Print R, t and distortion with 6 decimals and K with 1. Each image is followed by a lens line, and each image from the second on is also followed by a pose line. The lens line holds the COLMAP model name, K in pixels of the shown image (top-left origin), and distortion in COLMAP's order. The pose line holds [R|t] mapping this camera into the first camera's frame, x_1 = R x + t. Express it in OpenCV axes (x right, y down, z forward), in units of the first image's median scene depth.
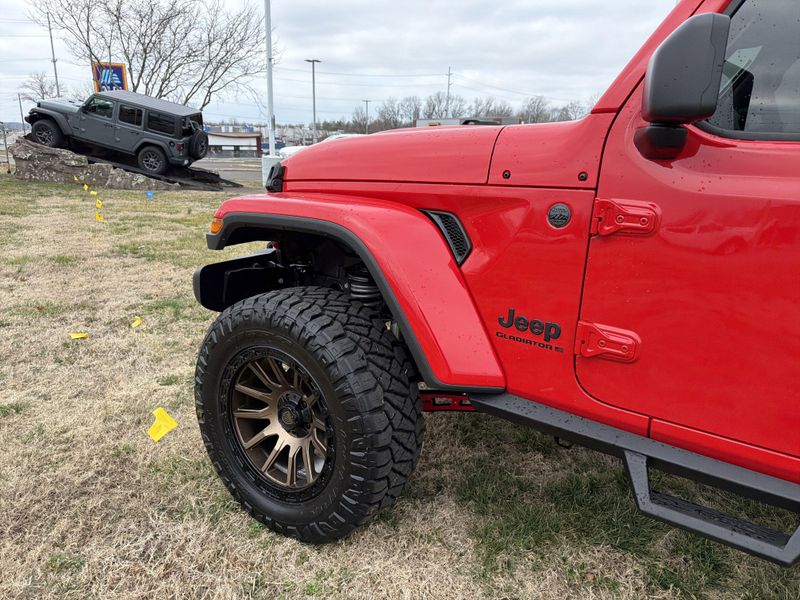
lens RADIAL K [[559.3, 0, 400.1], [0, 559.3, 292.6], [0, 0, 1]] dist [0.067911, -0.069820]
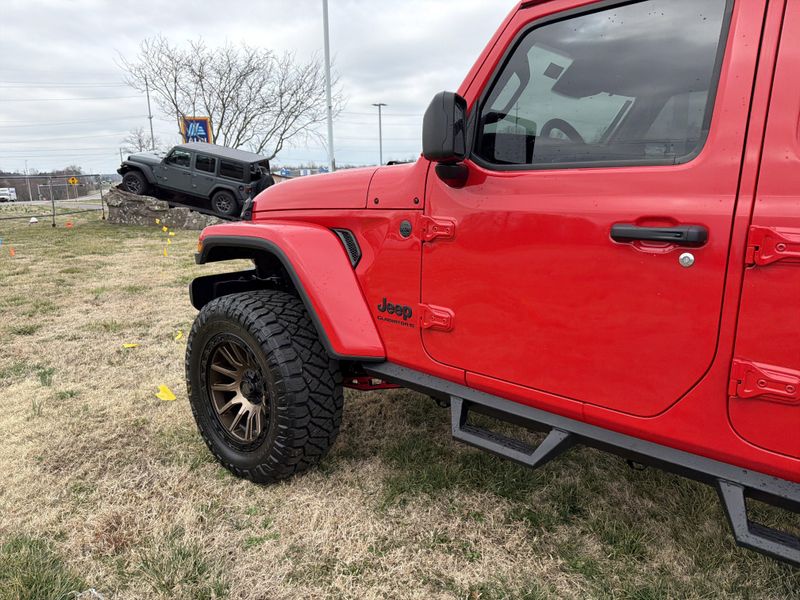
lens RADIAL K [[556.4, 0, 399.9], [0, 556.4, 293.8], [0, 0, 1]] dist [0.088626, -0.113931]
pose [[0.991838, -0.015487, -0.126559, 0.309659], [0.008202, 0.998290, -0.057886, 0.074060], [0.127239, 0.056376, 0.990269, -0.257987]]
